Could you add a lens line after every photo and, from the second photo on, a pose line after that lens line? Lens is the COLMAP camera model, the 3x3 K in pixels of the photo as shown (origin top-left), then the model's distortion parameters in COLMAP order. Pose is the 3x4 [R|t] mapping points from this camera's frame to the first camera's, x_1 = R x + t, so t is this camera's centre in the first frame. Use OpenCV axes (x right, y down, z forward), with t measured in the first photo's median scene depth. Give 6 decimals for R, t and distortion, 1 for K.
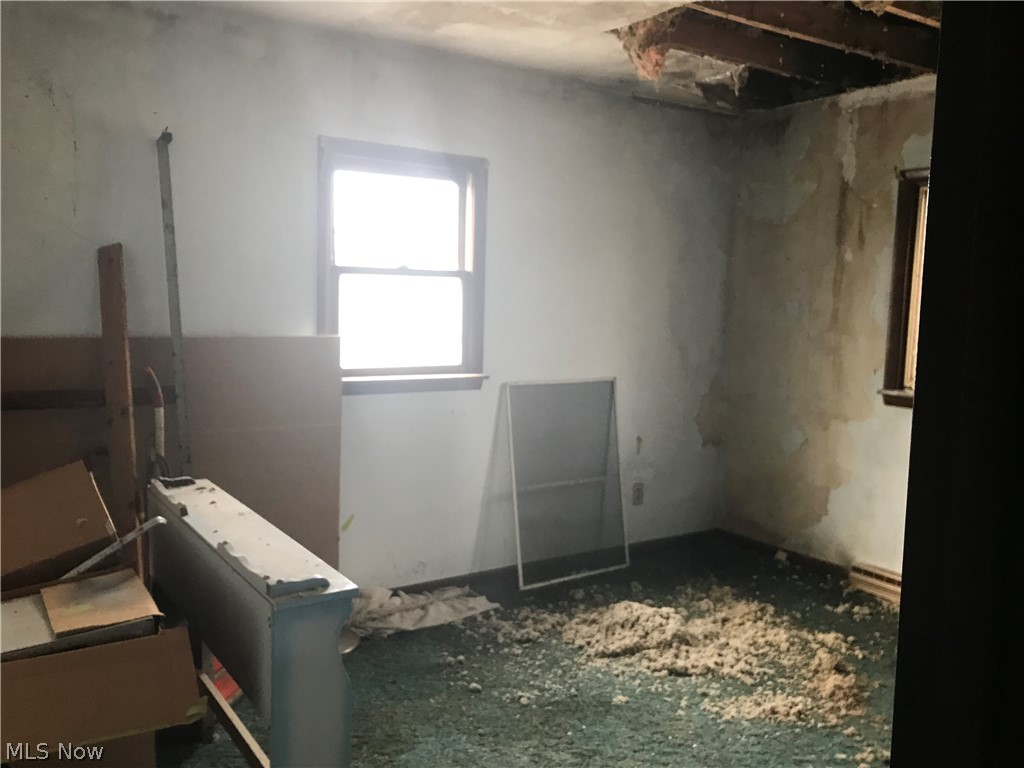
lens RADIAL K [[854.4, 0, 487.5], [0, 854.4, 382.0], [0, 0, 1]] dist [0.019132, 0.012316]
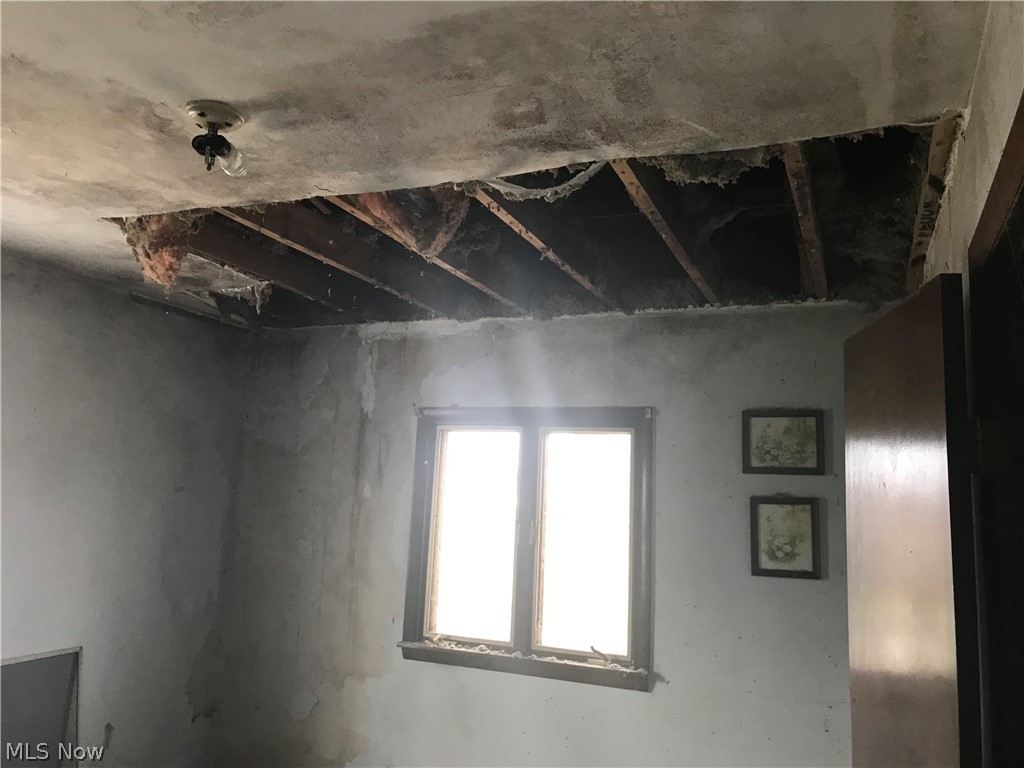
lens RADIAL K [[868.7, 0, 512.2], [0, 868.7, 347.2], [0, 0, 1]] dist [0.054163, -0.158094]
pose [[0.821647, 0.106054, 0.560043, 0.007528], [0.044961, 0.967418, -0.249162, -0.061491], [-0.568221, 0.229903, 0.790108, 0.144053]]
